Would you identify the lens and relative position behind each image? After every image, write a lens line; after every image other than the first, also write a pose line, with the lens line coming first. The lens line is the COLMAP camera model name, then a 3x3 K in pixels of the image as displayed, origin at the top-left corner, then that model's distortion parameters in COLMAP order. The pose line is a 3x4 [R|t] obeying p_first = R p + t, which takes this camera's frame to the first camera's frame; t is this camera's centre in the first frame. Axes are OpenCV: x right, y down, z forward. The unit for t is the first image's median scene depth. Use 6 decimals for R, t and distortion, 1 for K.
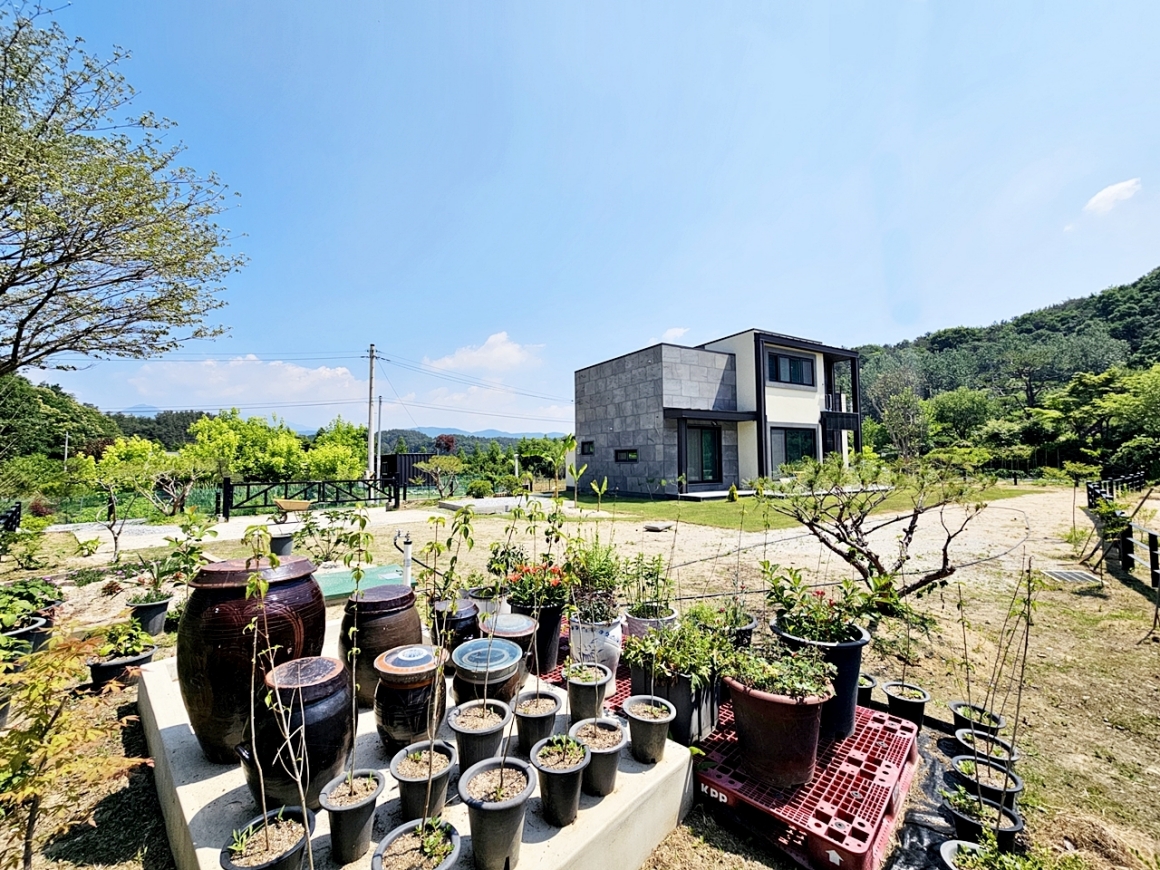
lens RADIAL K [[474.7, 0, 580.0], [0, 474.7, 435.0], [0, 0, 1]] dist [0.000293, -0.000039]
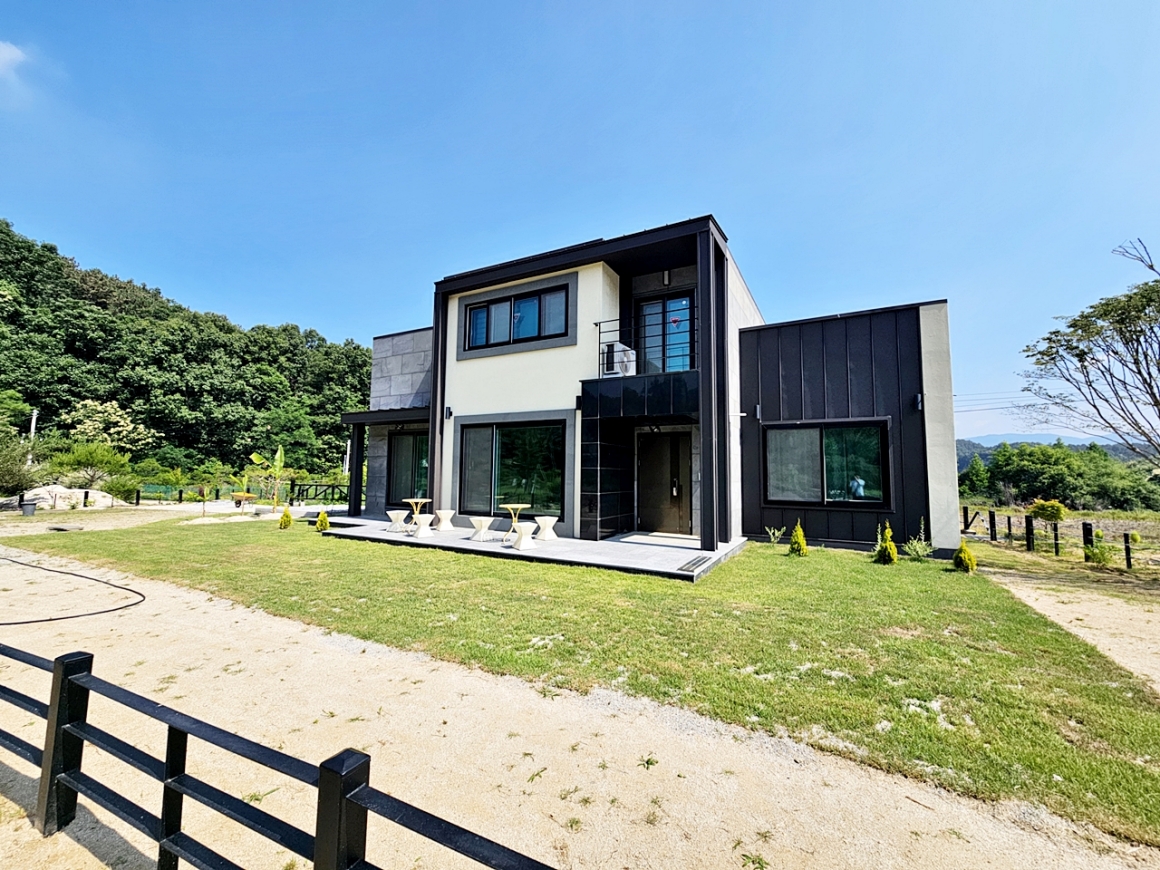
lens RADIAL K [[474.7, 0, 580.0], [0, 474.7, 435.0], [0, 0, 1]] dist [0.000293, -0.000039]
pose [[0.509240, -0.055338, -0.858844, 0.855766], [0.031368, 0.998461, -0.045735, 0.024297], [0.860053, -0.003650, 0.510192, 0.698145]]
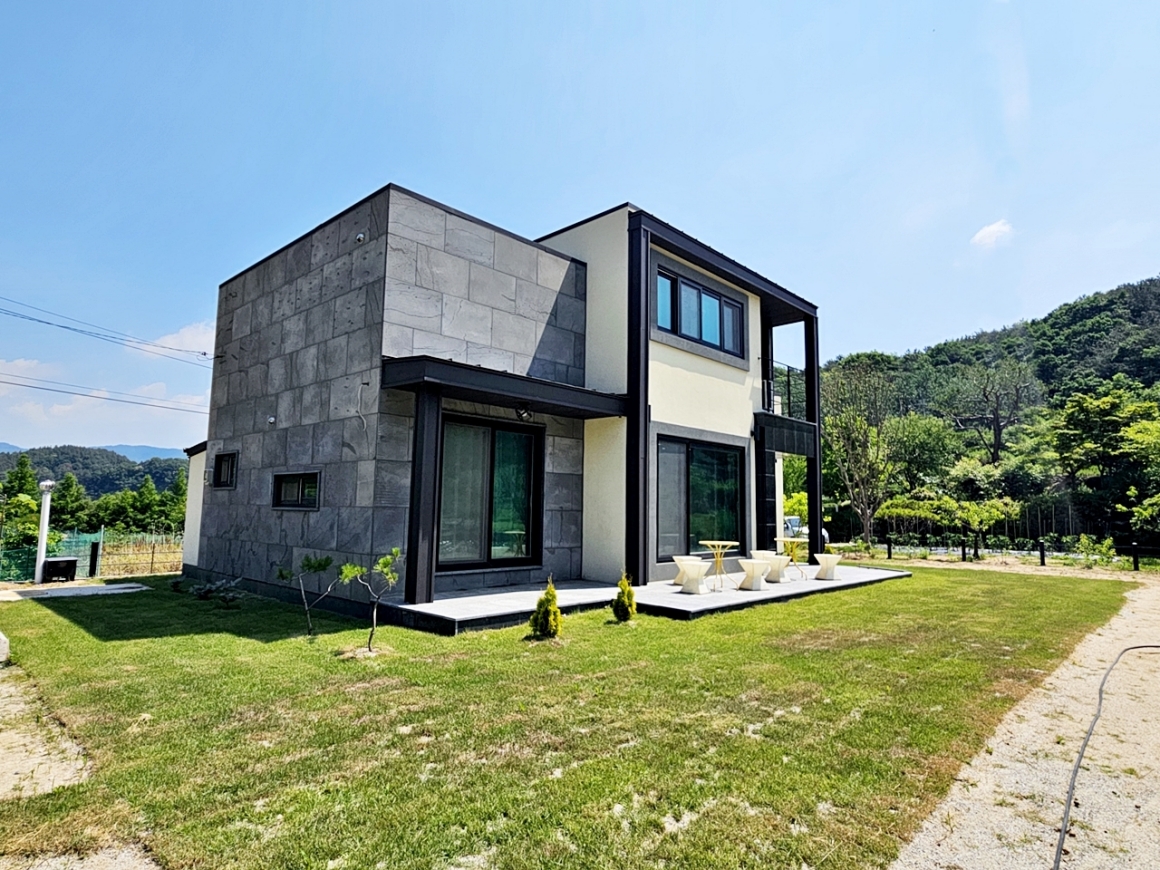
lens RADIAL K [[668.8, 0, 580.0], [0, 668.8, 435.0], [0, 0, 1]] dist [0.000504, 0.000163]
pose [[0.960920, 0.055201, 0.271267, 0.145221], [-0.040077, 0.997334, -0.060984, 0.019848], [-0.273910, 0.047729, 0.960570, 0.373705]]
